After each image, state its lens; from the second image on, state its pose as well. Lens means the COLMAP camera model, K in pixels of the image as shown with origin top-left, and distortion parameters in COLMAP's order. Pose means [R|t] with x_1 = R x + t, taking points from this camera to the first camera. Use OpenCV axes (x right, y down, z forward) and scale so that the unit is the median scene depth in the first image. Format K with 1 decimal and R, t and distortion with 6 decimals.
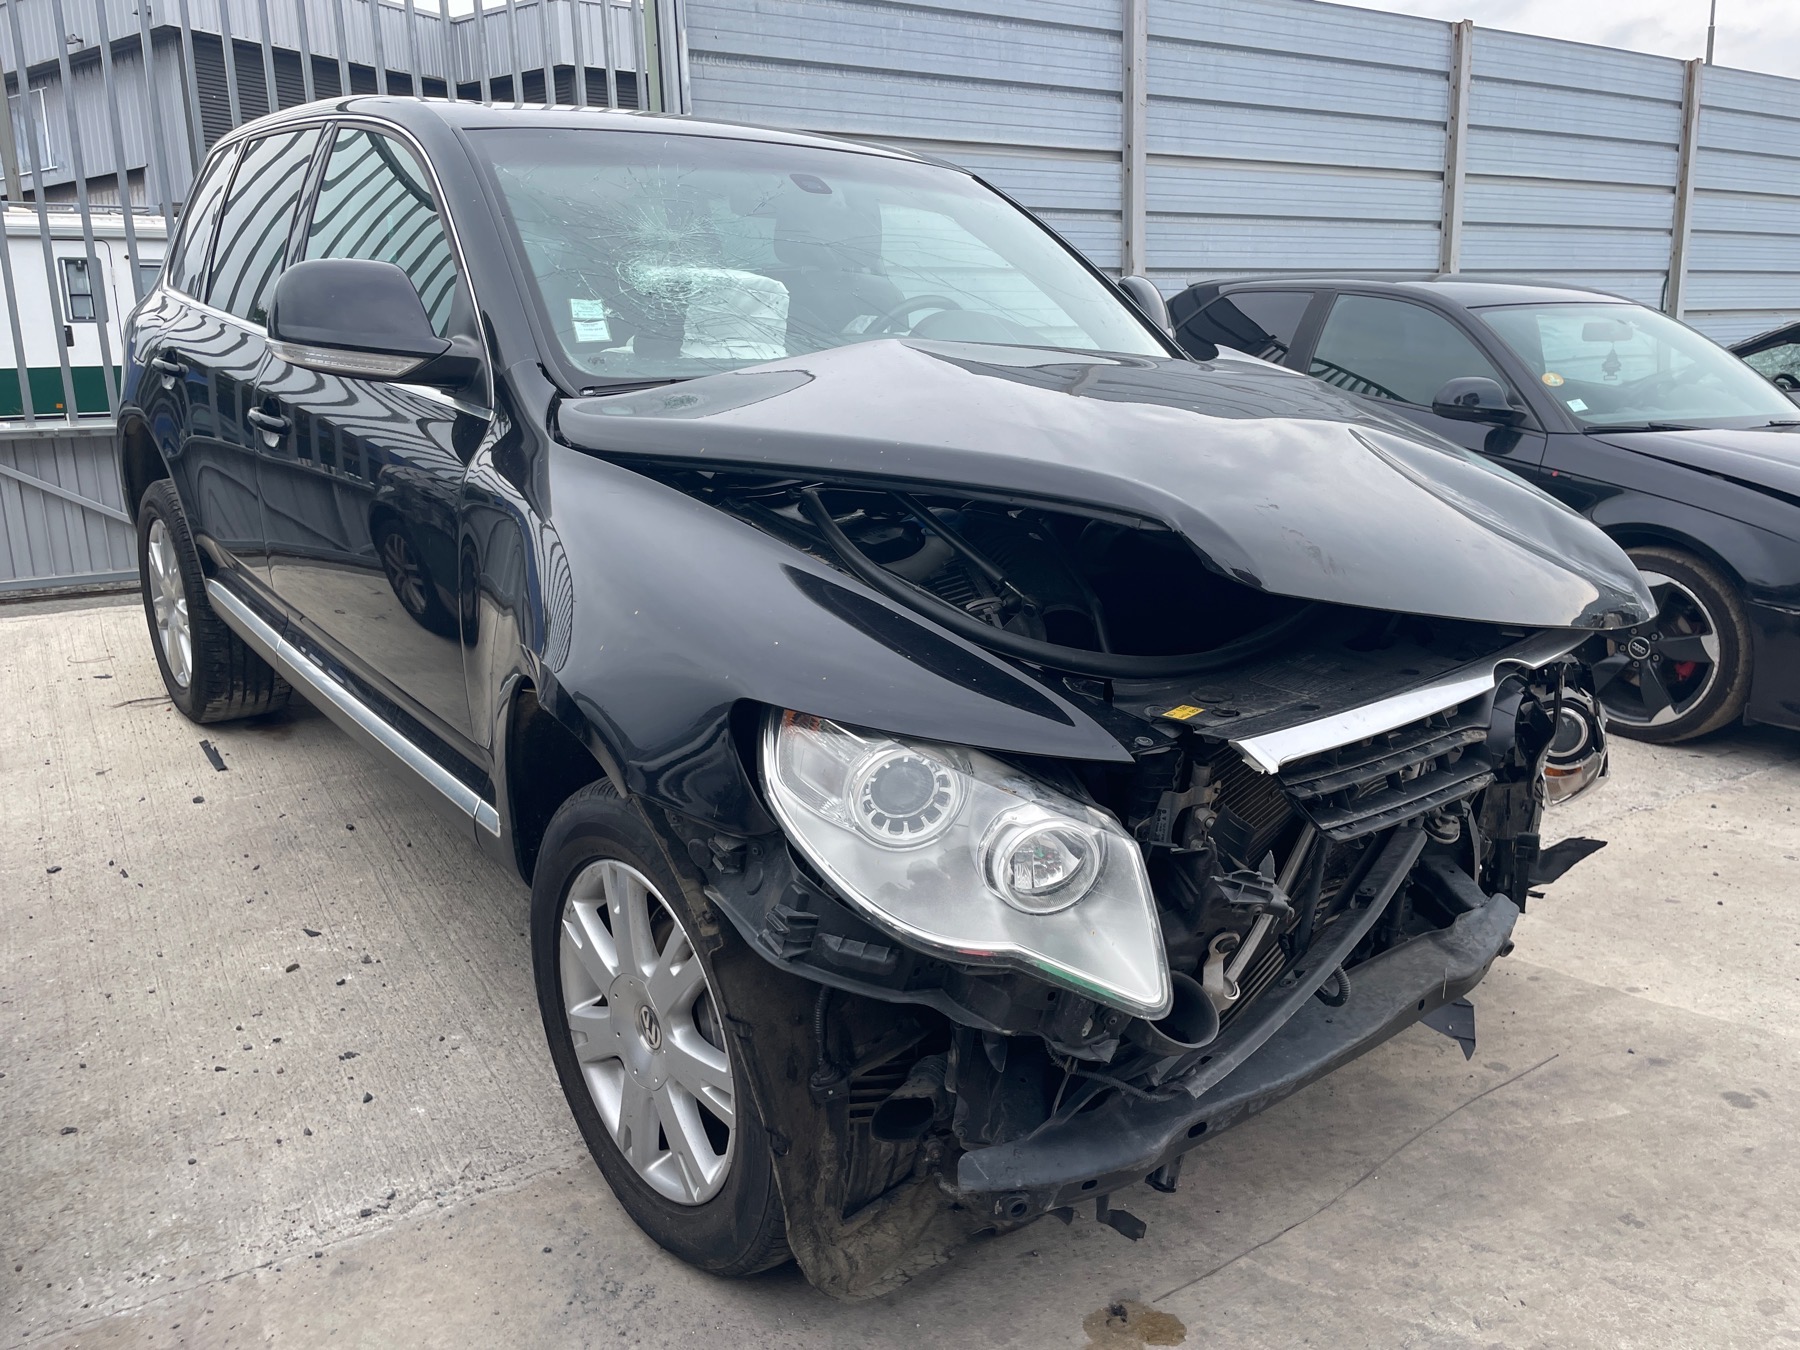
lens RADIAL K [[1382.3, 0, 901.9], [0, 1382.3, 693.8], [0, 0, 1]] dist [0.081170, -0.110595]
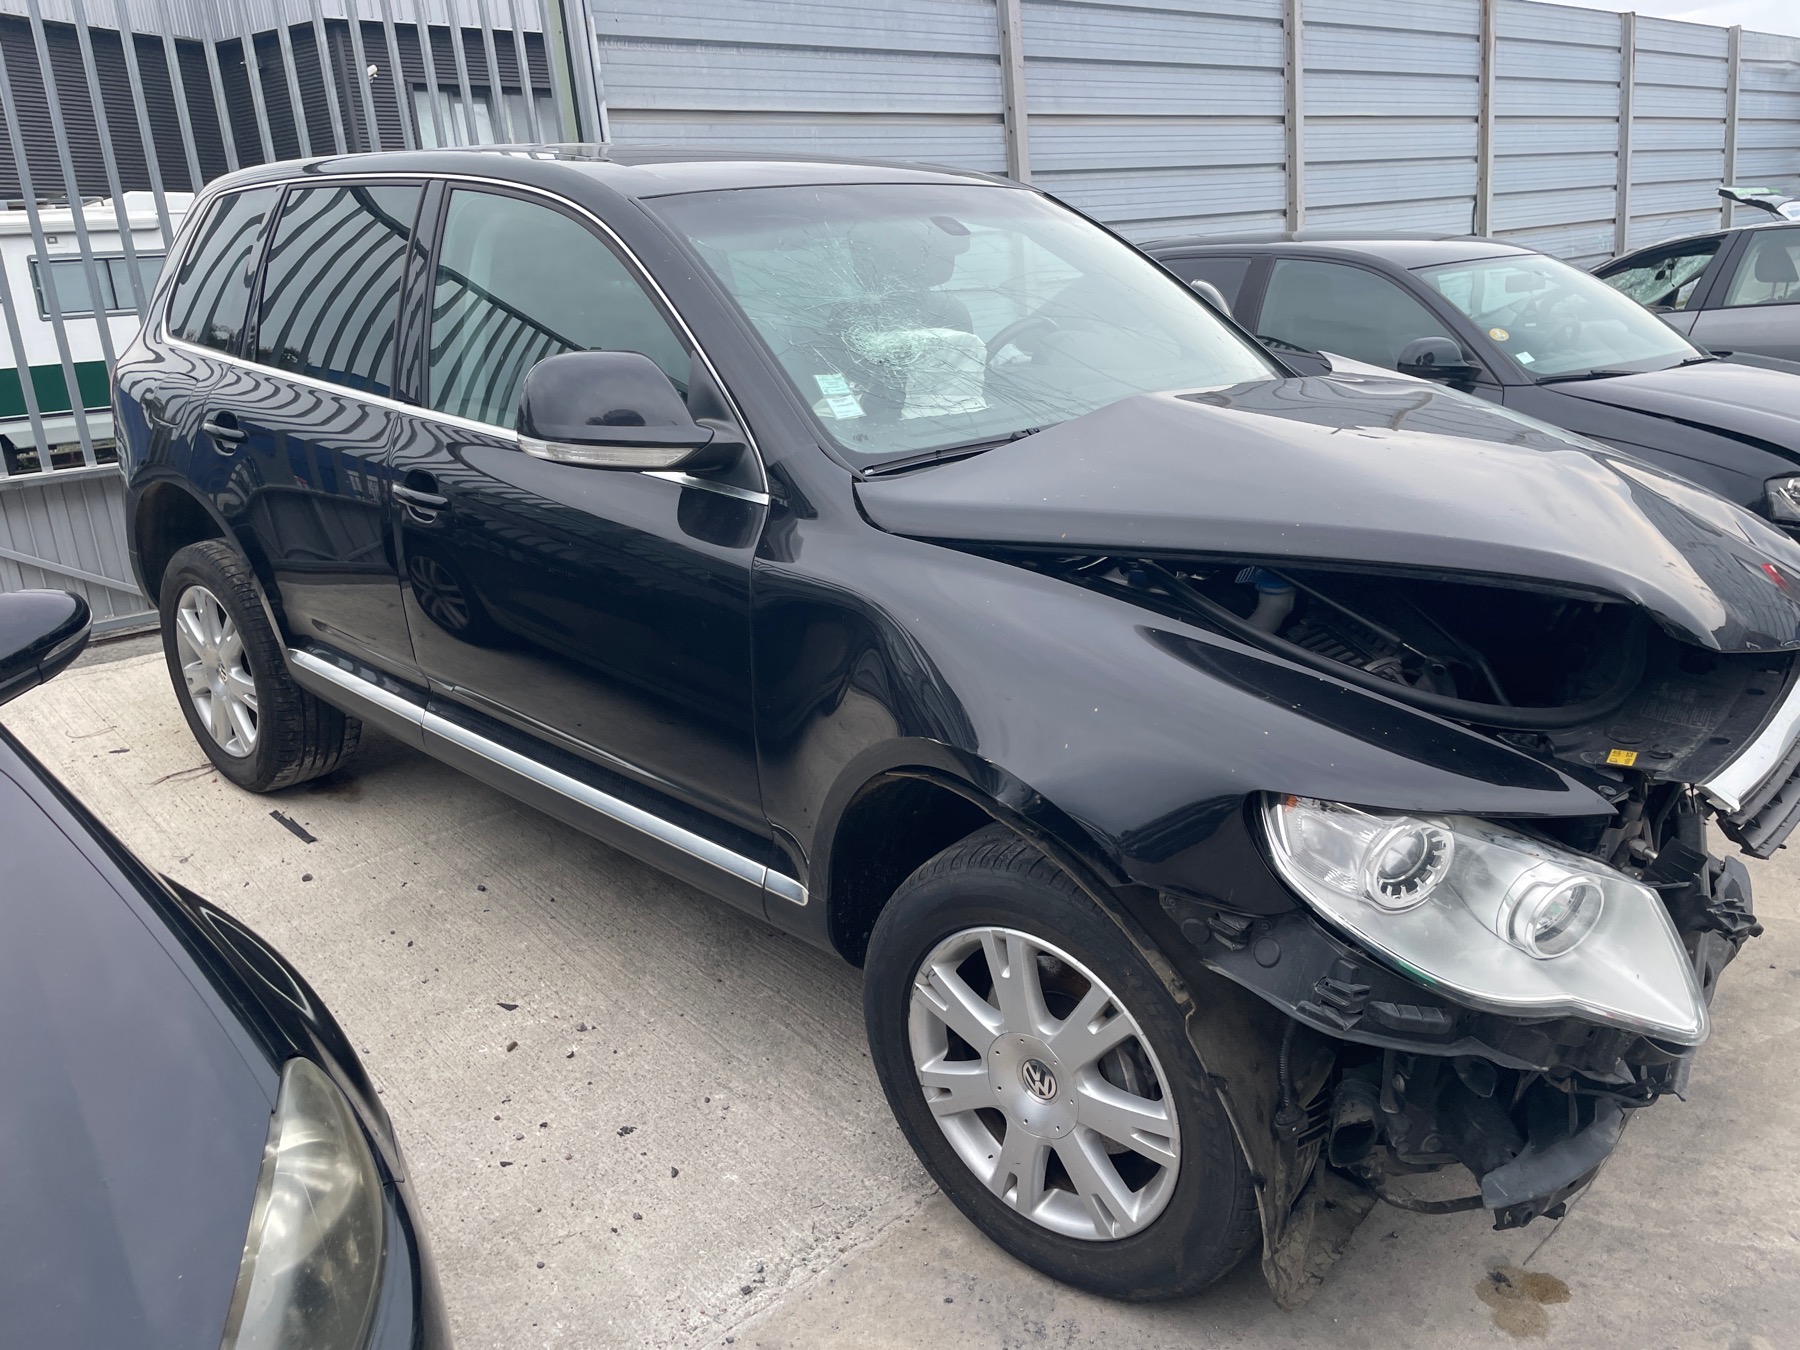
lens RADIAL K [[1382.3, 0, 911.5], [0, 1382.3, 666.0], [0, 0, 1]] dist [0.081170, -0.110595]
pose [[0.985339, -0.096305, 0.140826, -0.295404], [0.092632, 0.995172, 0.032424, -0.086385], [-0.143268, -0.018904, 0.989503, -0.017898]]
